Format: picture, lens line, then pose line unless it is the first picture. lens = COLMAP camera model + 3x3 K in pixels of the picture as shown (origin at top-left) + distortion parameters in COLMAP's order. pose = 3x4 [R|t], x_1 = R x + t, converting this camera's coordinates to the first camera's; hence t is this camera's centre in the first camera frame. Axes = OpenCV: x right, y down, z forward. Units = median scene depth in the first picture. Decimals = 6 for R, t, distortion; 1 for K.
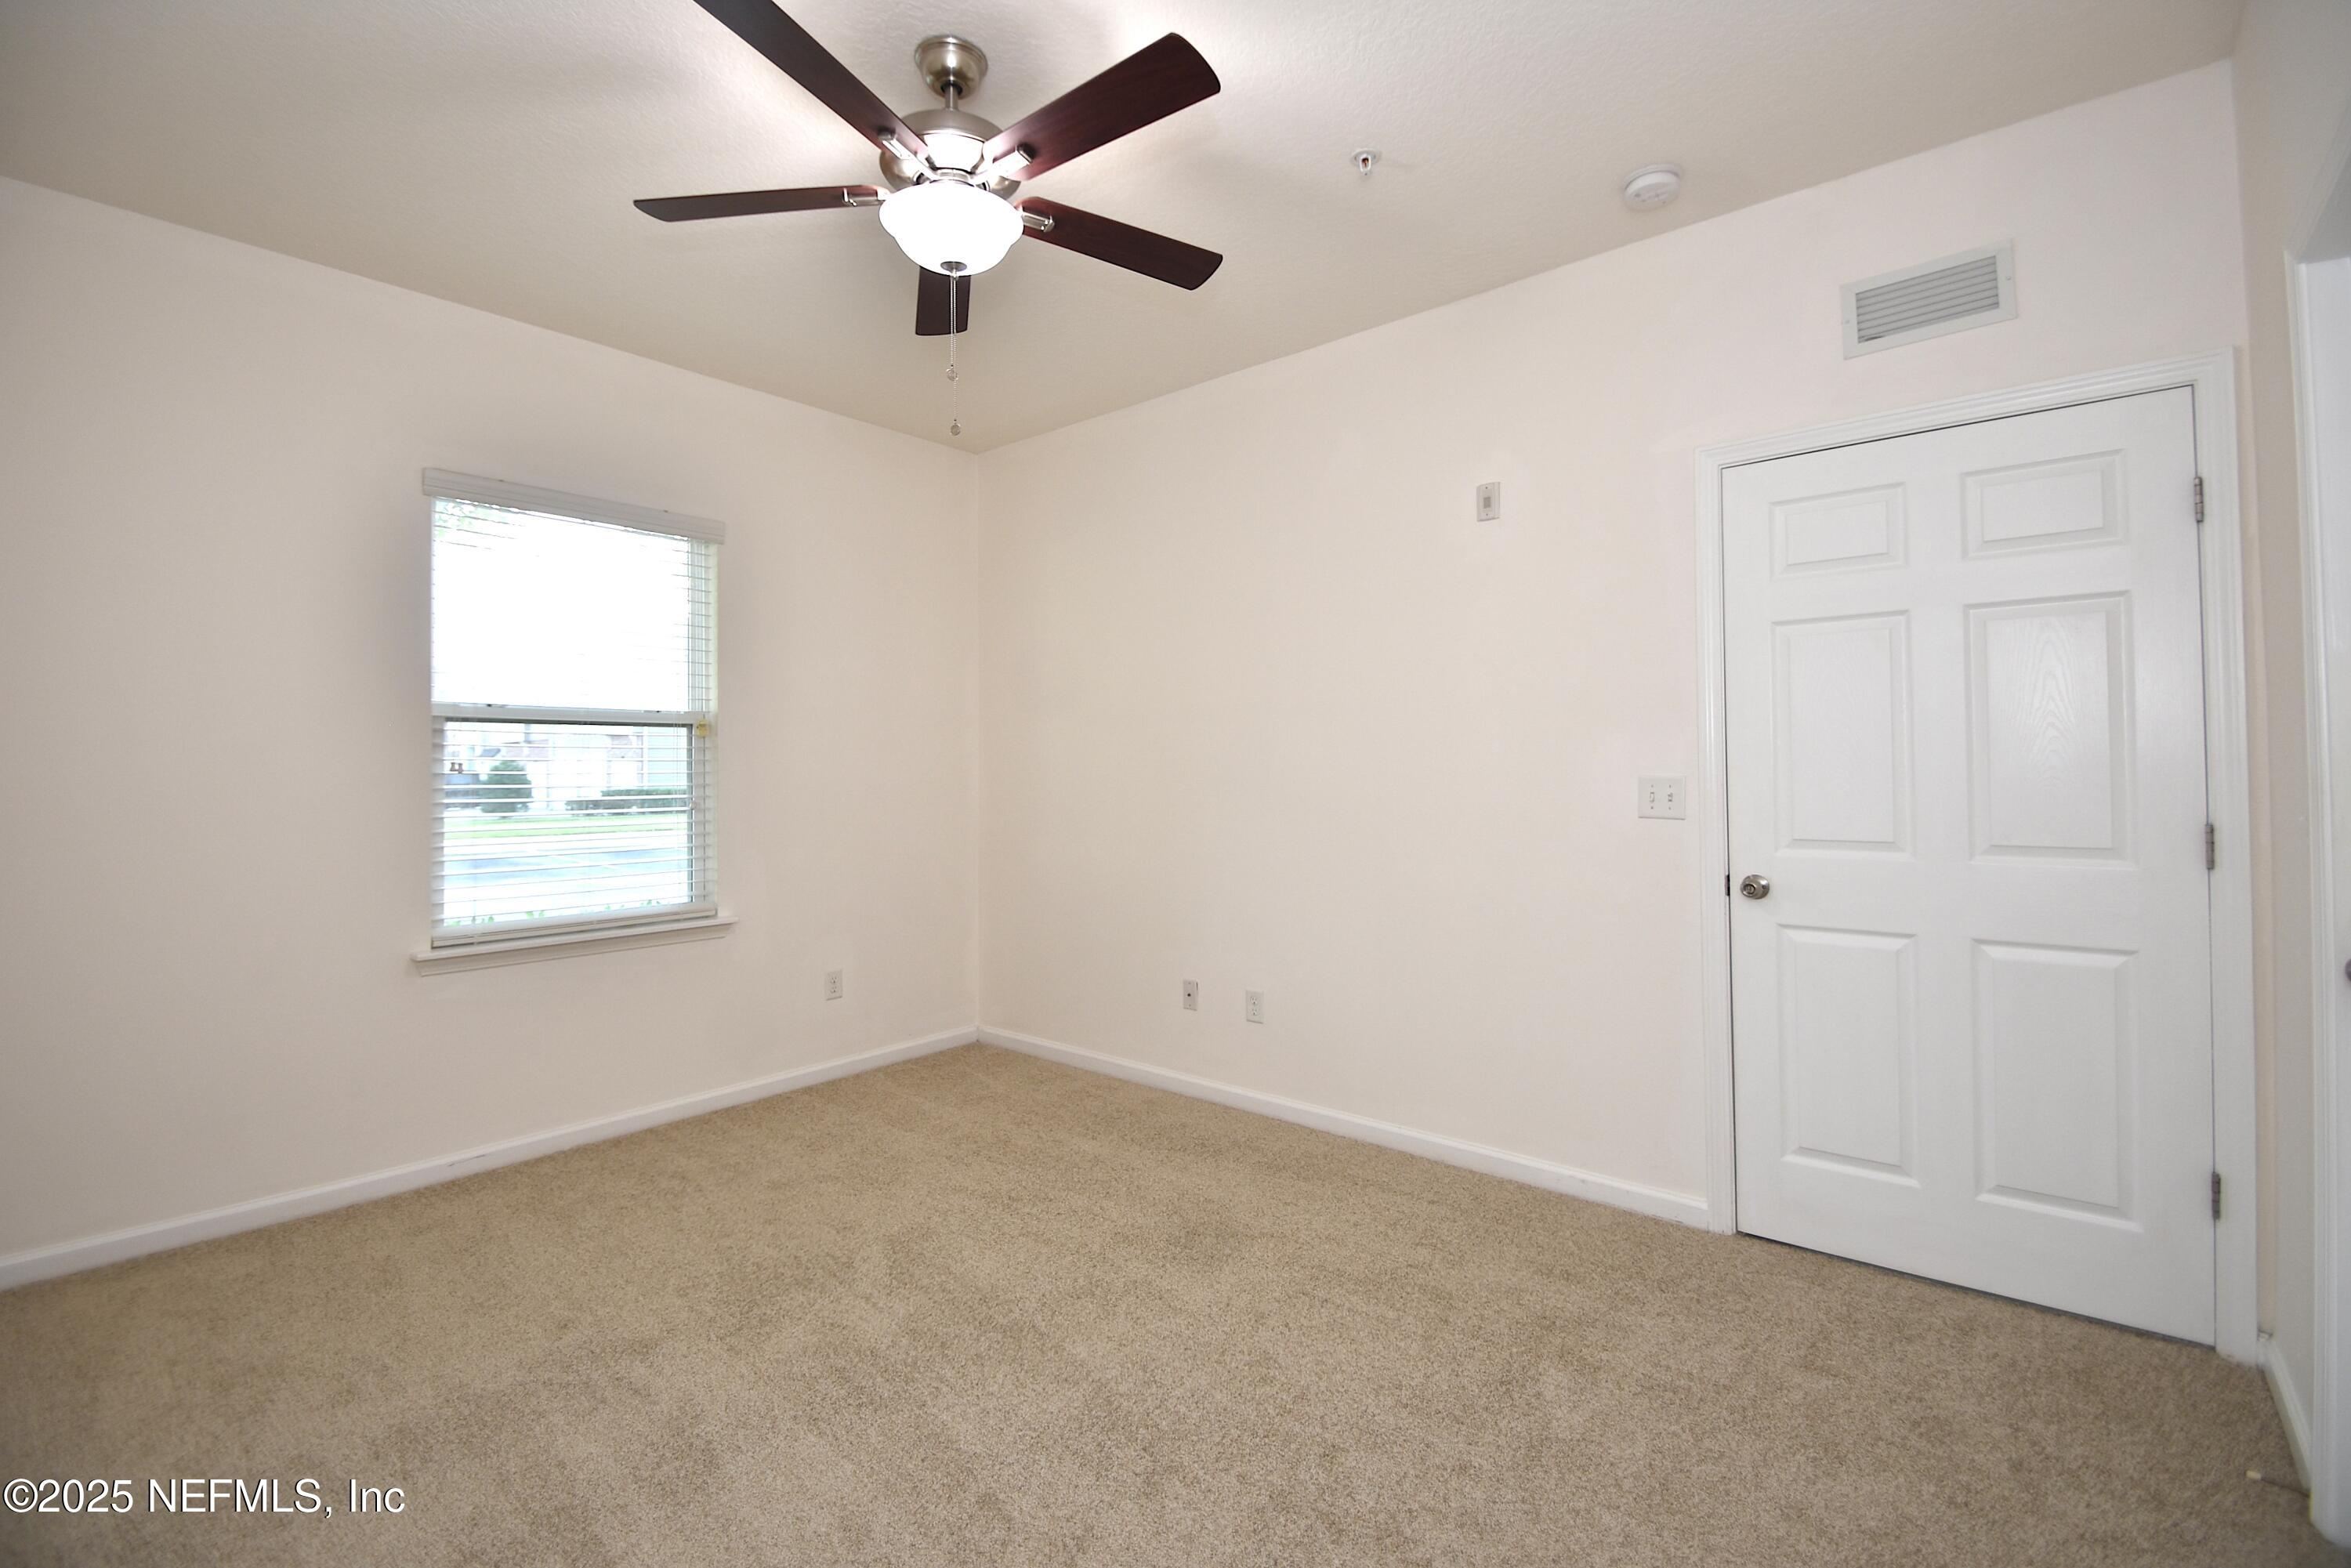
lens RADIAL K [[1017.0, 0, 1189.7], [0, 1017.0, 754.1], [0, 0, 1]] dist [0.020340, -0.020973]
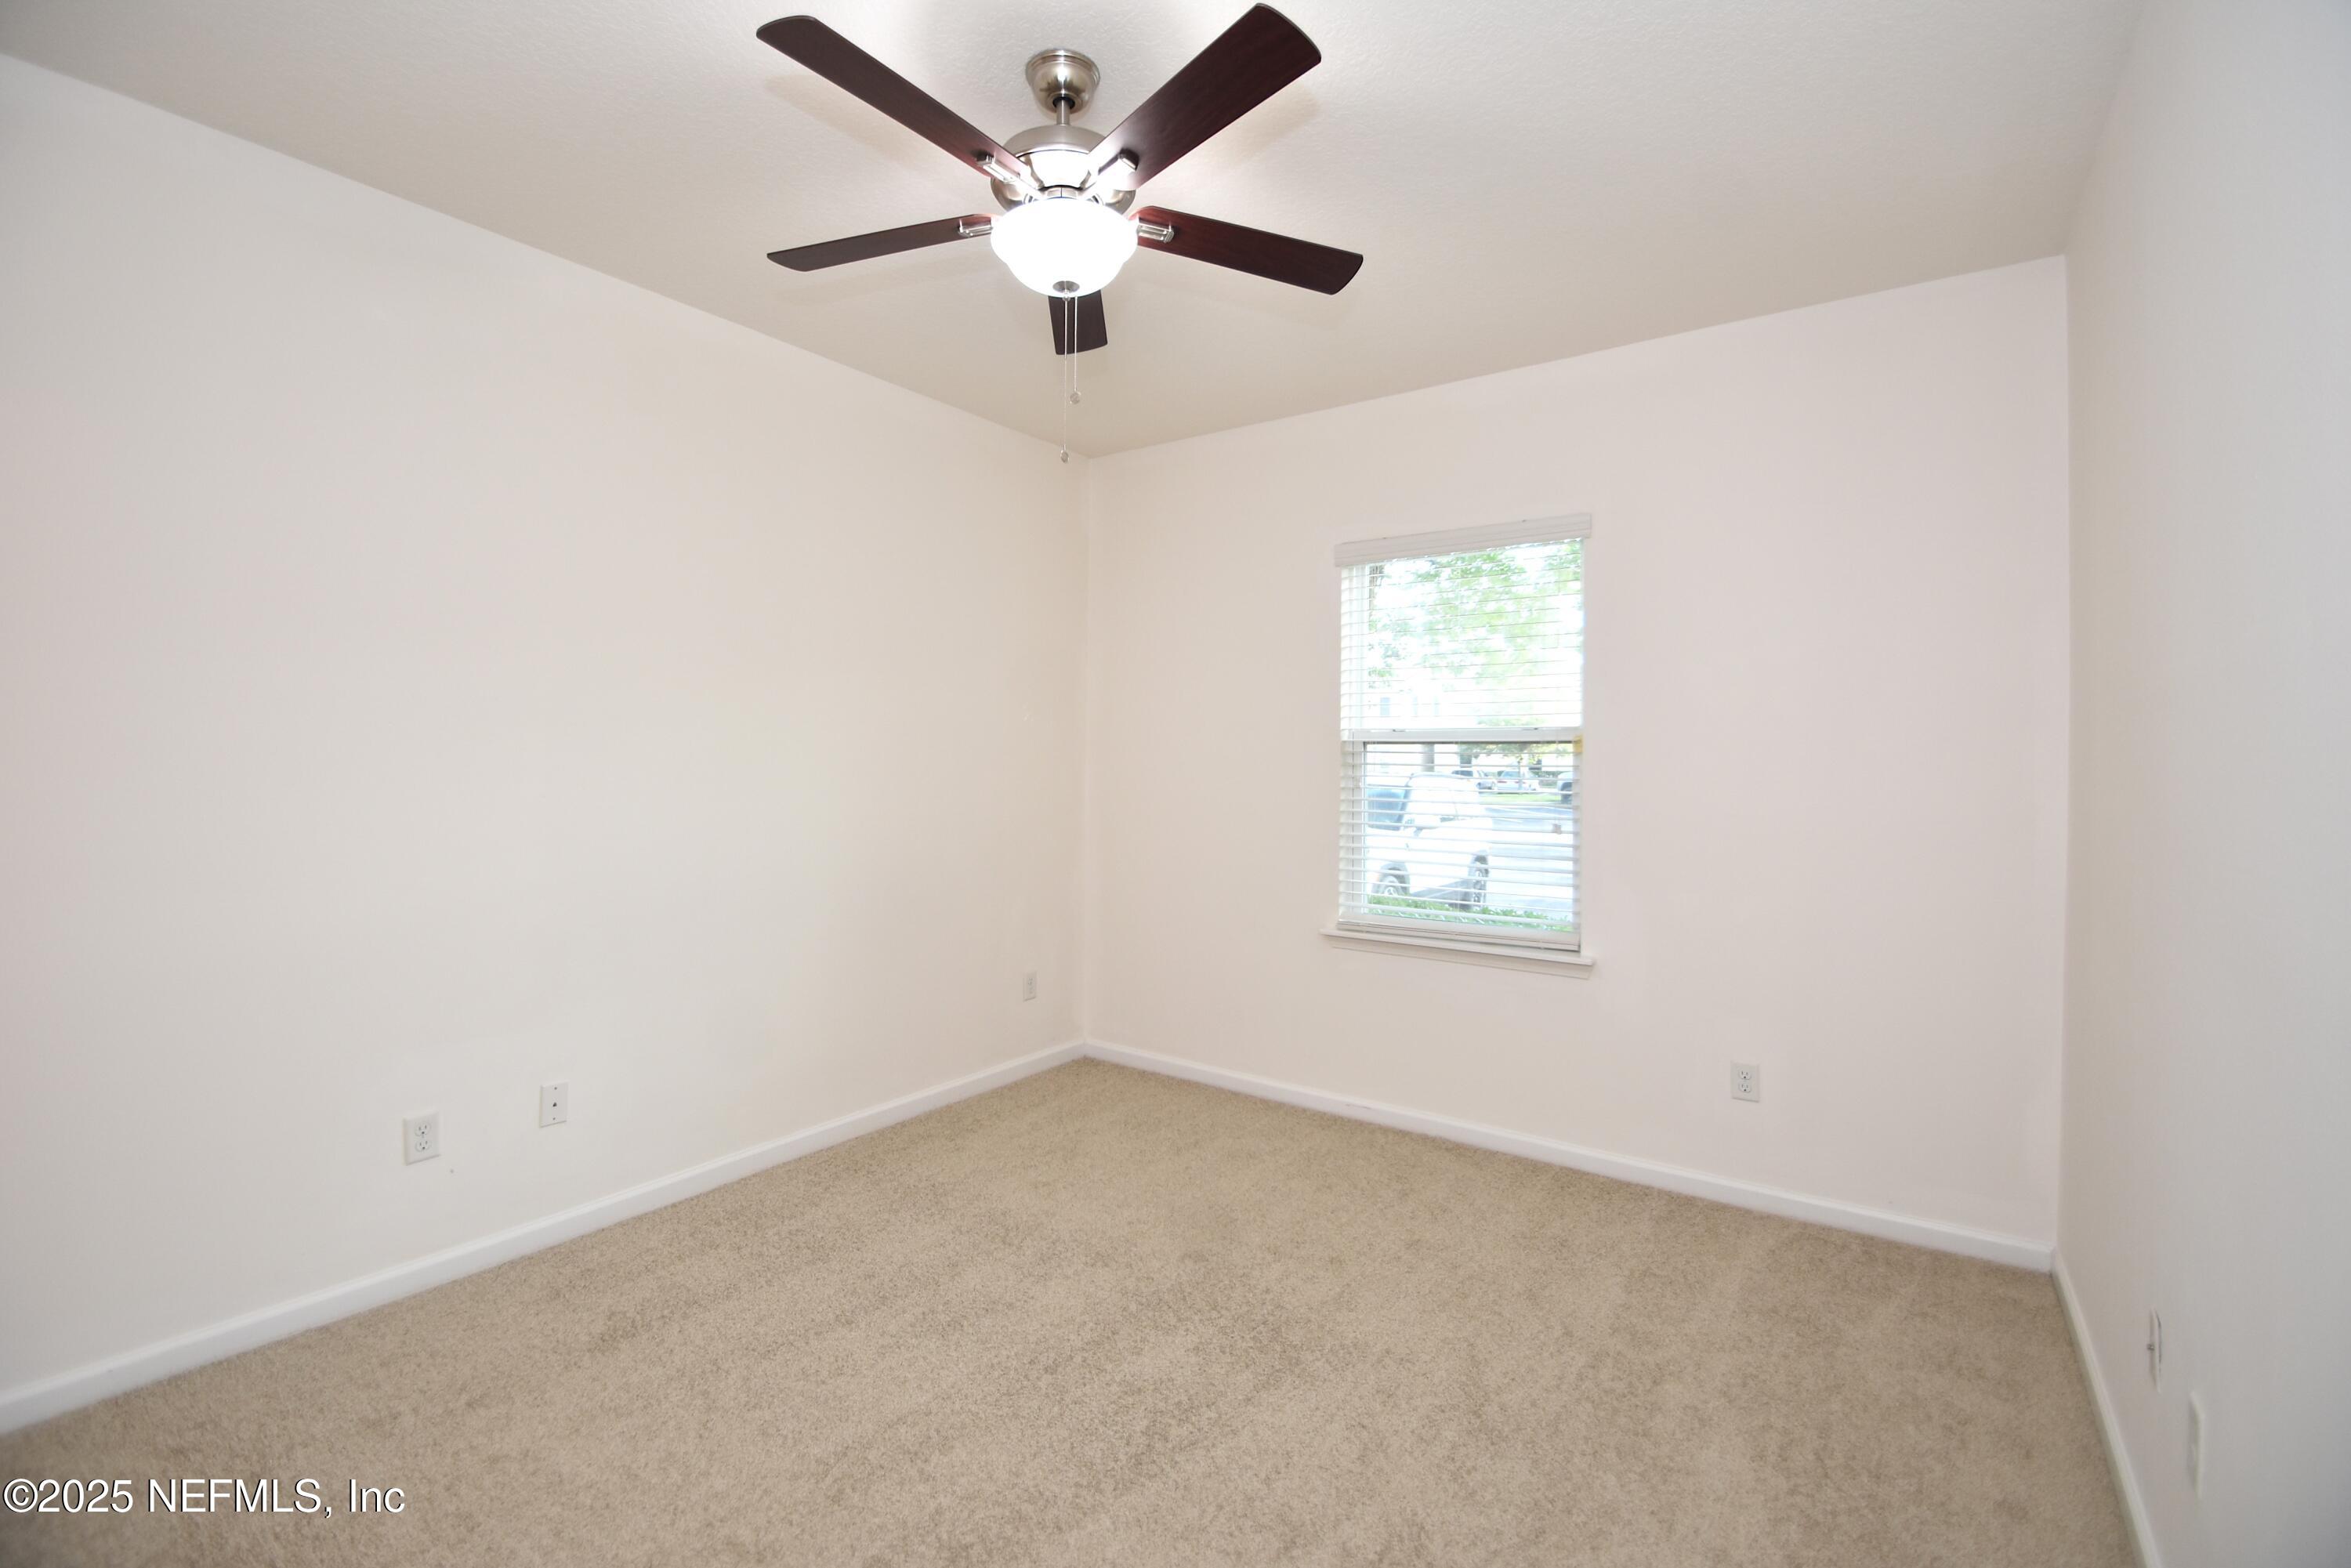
lens RADIAL K [[1017.0, 0, 1189.7], [0, 1017.0, 754.1], [0, 0, 1]] dist [0.020340, -0.020973]
pose [[0.084203, -0.011087, -0.996387, 0.403018], [-0.003698, 0.999928, -0.011439, -0.004829], [0.996442, 0.004648, 0.084155, 0.579730]]
